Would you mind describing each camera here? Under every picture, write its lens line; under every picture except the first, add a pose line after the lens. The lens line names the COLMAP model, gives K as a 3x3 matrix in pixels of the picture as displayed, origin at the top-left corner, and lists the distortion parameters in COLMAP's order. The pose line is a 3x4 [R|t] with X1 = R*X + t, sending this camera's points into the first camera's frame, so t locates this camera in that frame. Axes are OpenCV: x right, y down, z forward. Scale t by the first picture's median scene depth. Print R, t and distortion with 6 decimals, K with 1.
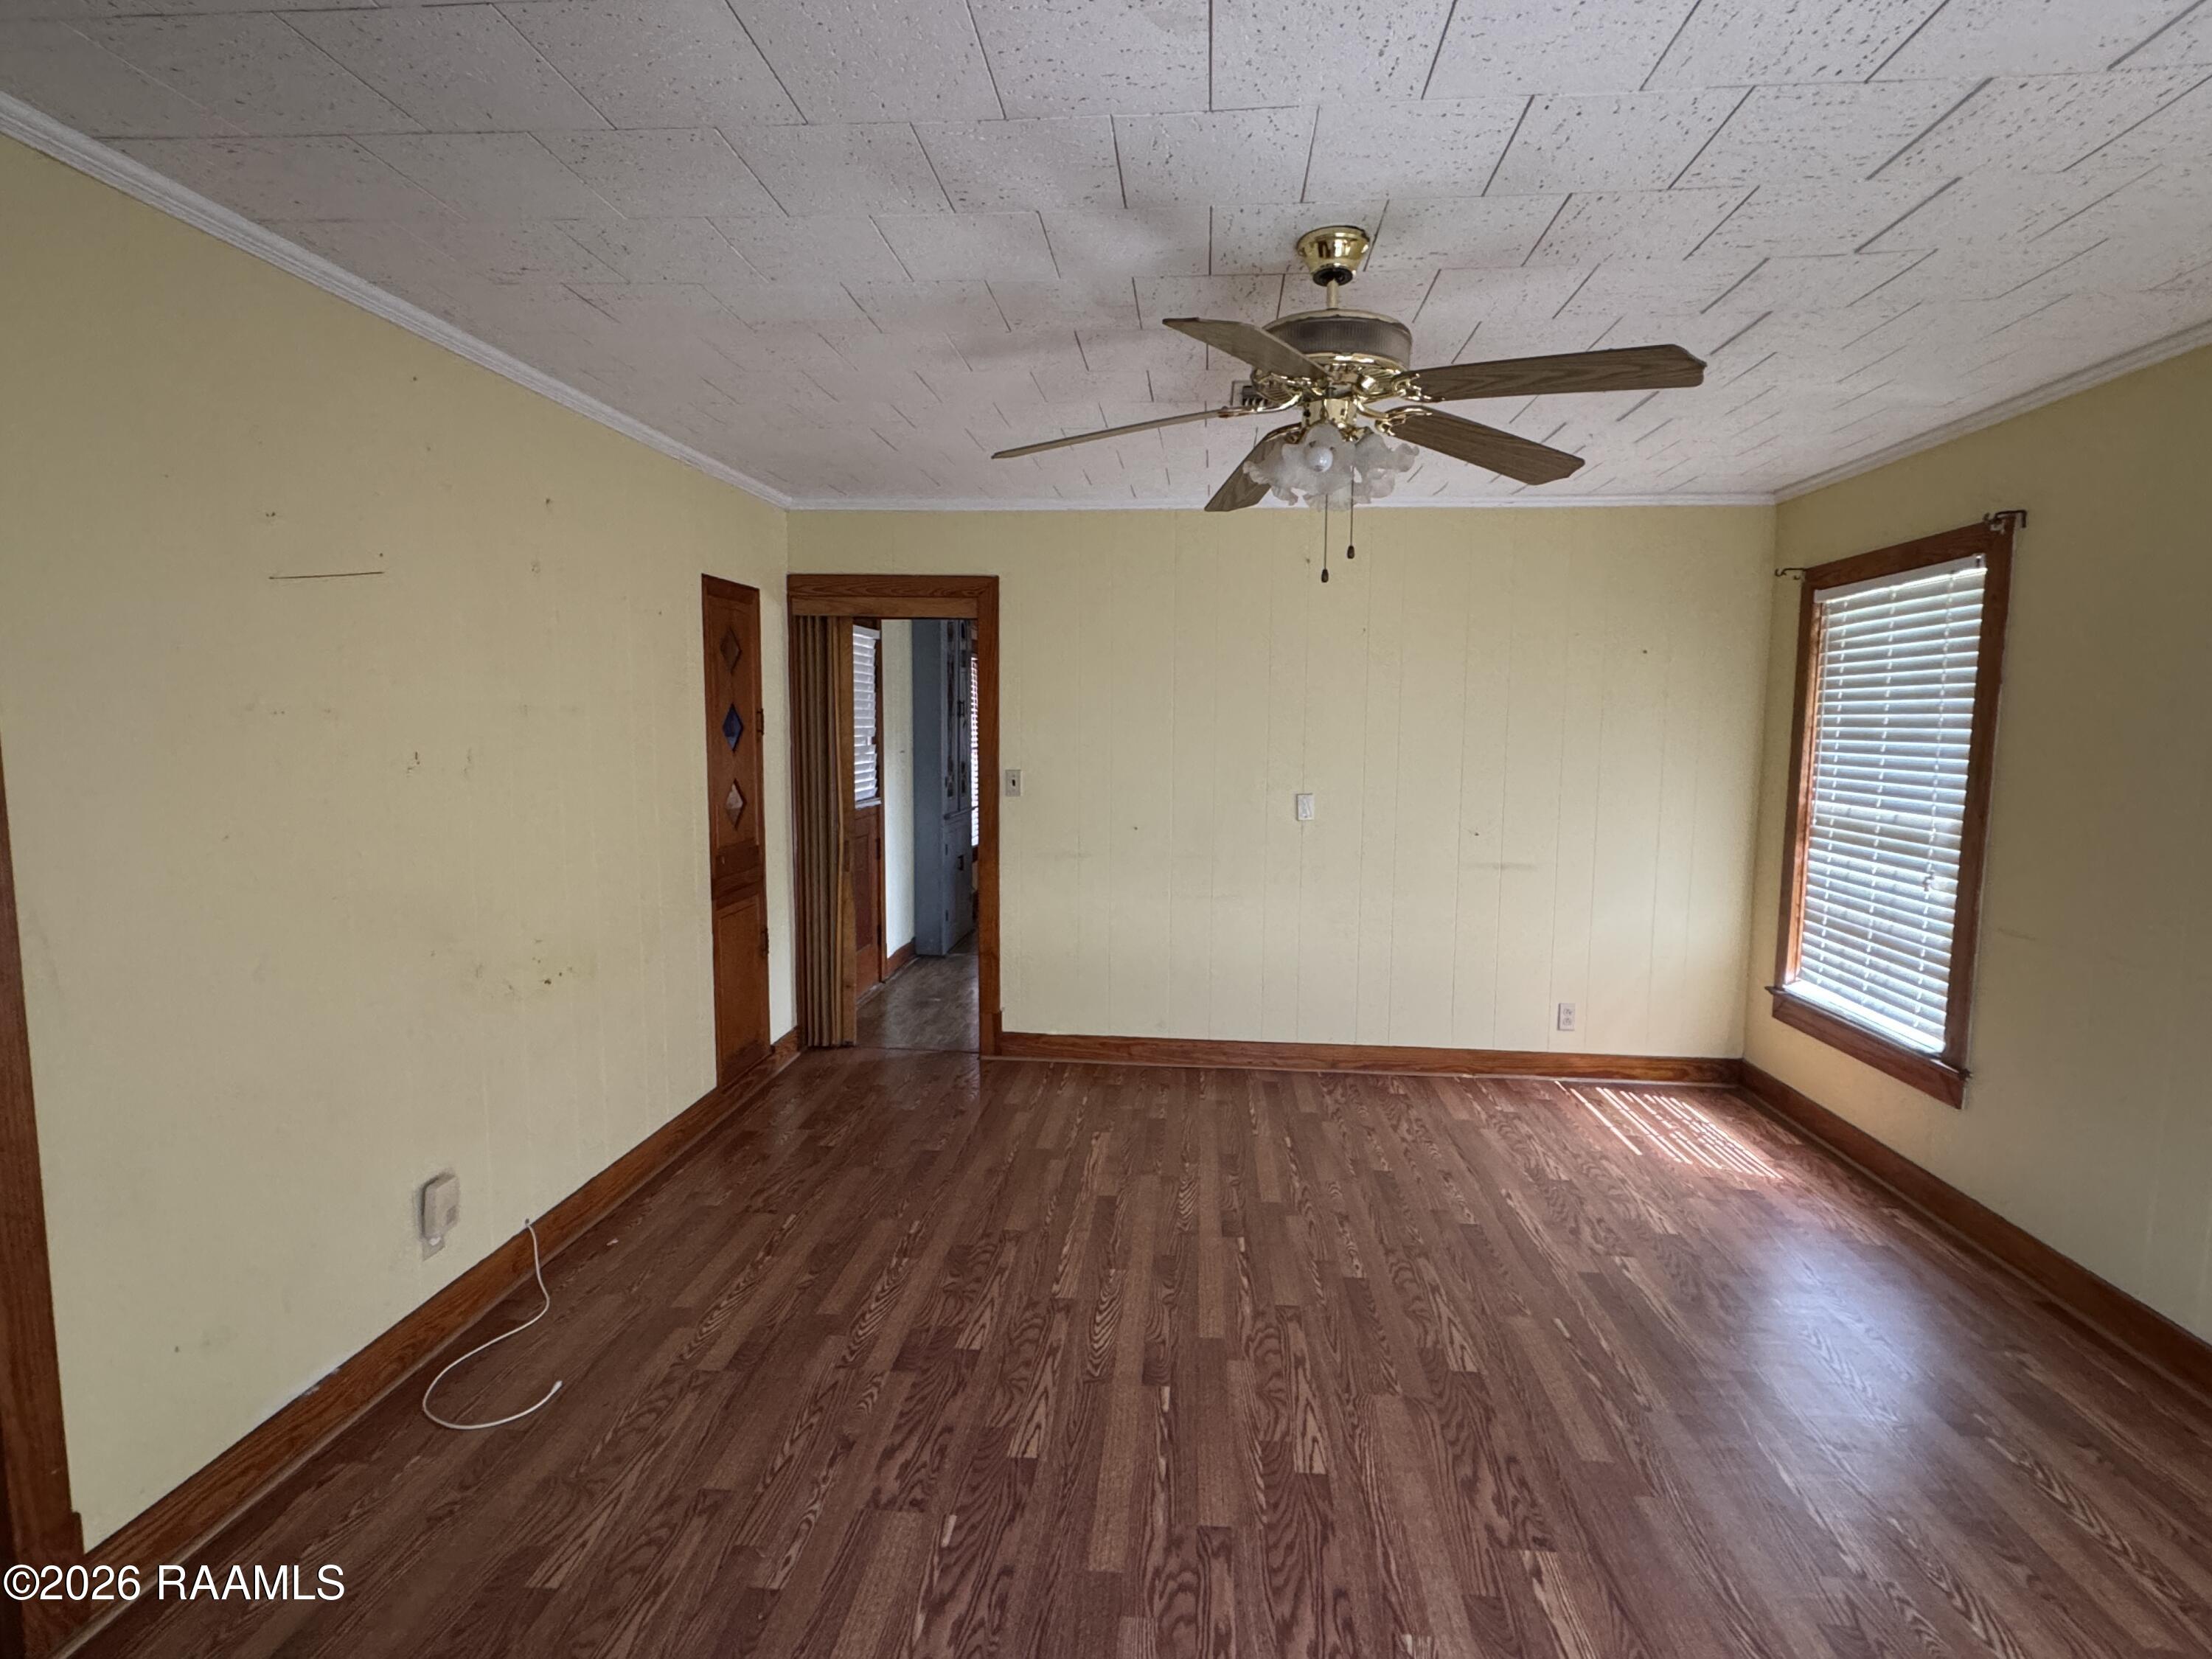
lens RADIAL K [[1108.3, 0, 1106.0], [0, 1108.3, 829.5], [0, 0, 1]] dist [0.002003, 0.000499]
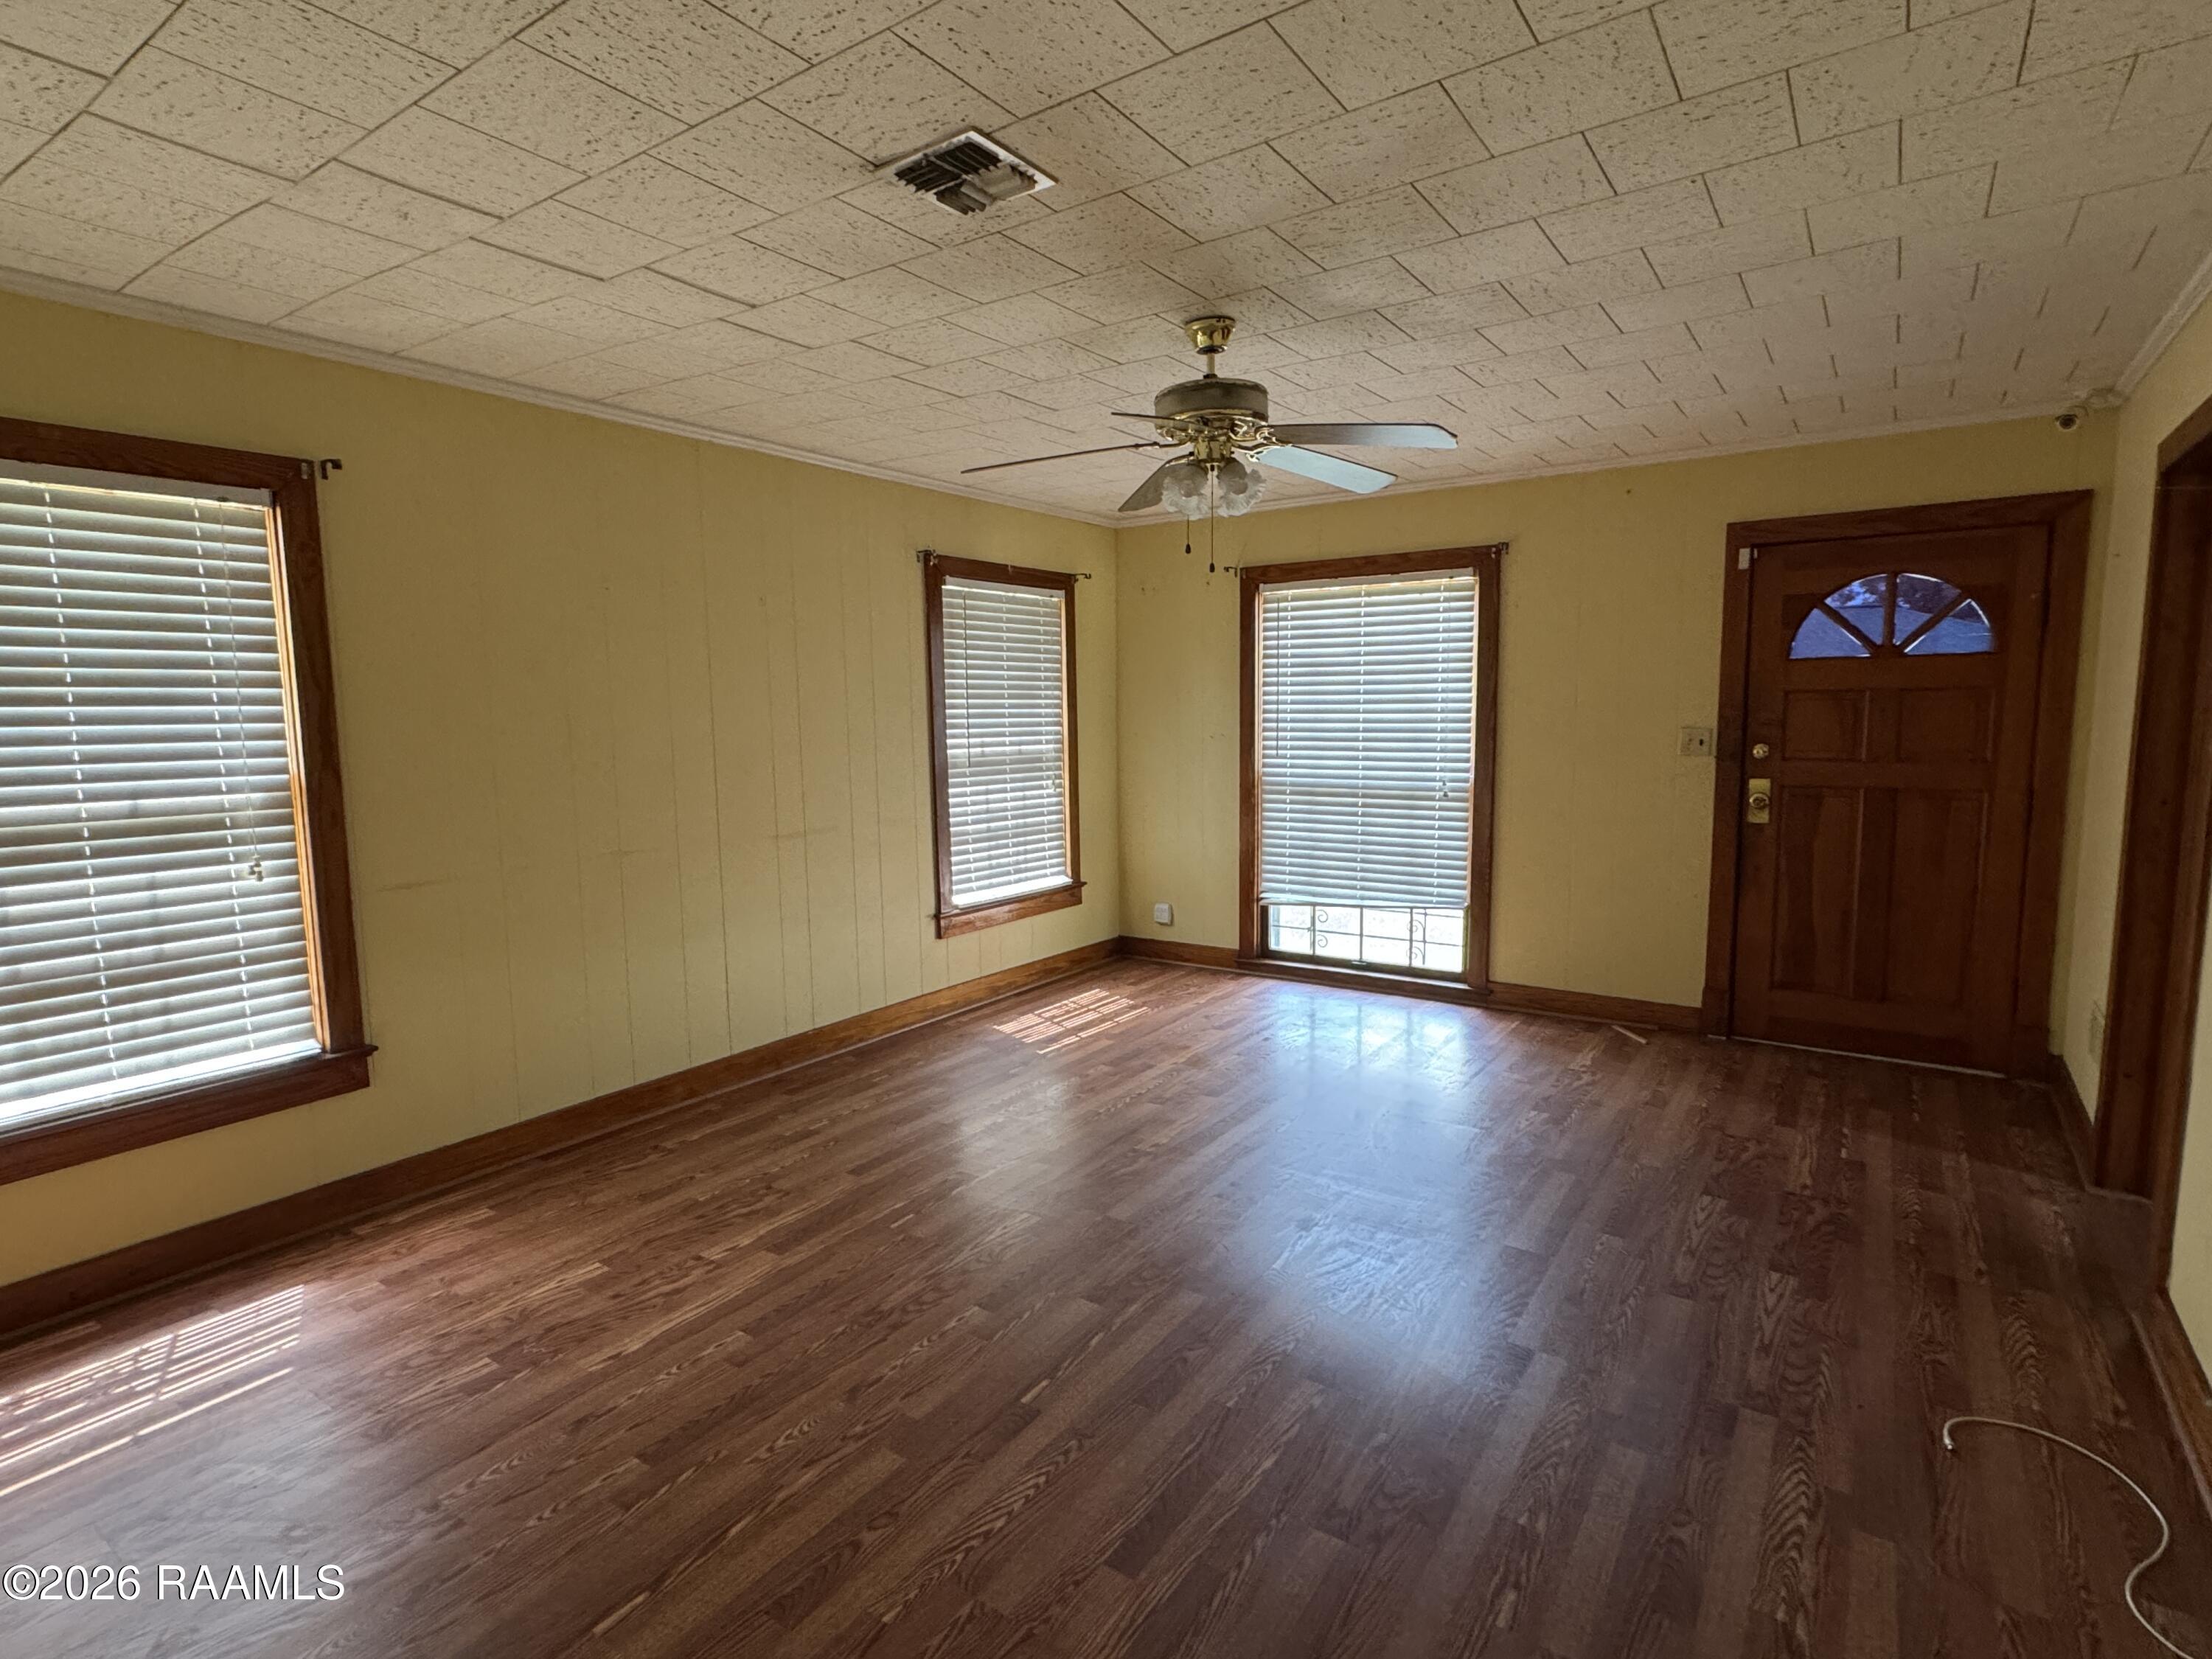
lens RADIAL K [[1108.3, 0, 1106.0], [0, 1108.3, 829.5], [0, 0, 1]] dist [0.002003, 0.000499]
pose [[-0.866835, -0.053891, 0.495674, -0.233152], [0.053957, 0.978164, 0.200710, -0.116448], [-0.495666, 0.200728, -0.844999, 1.373638]]
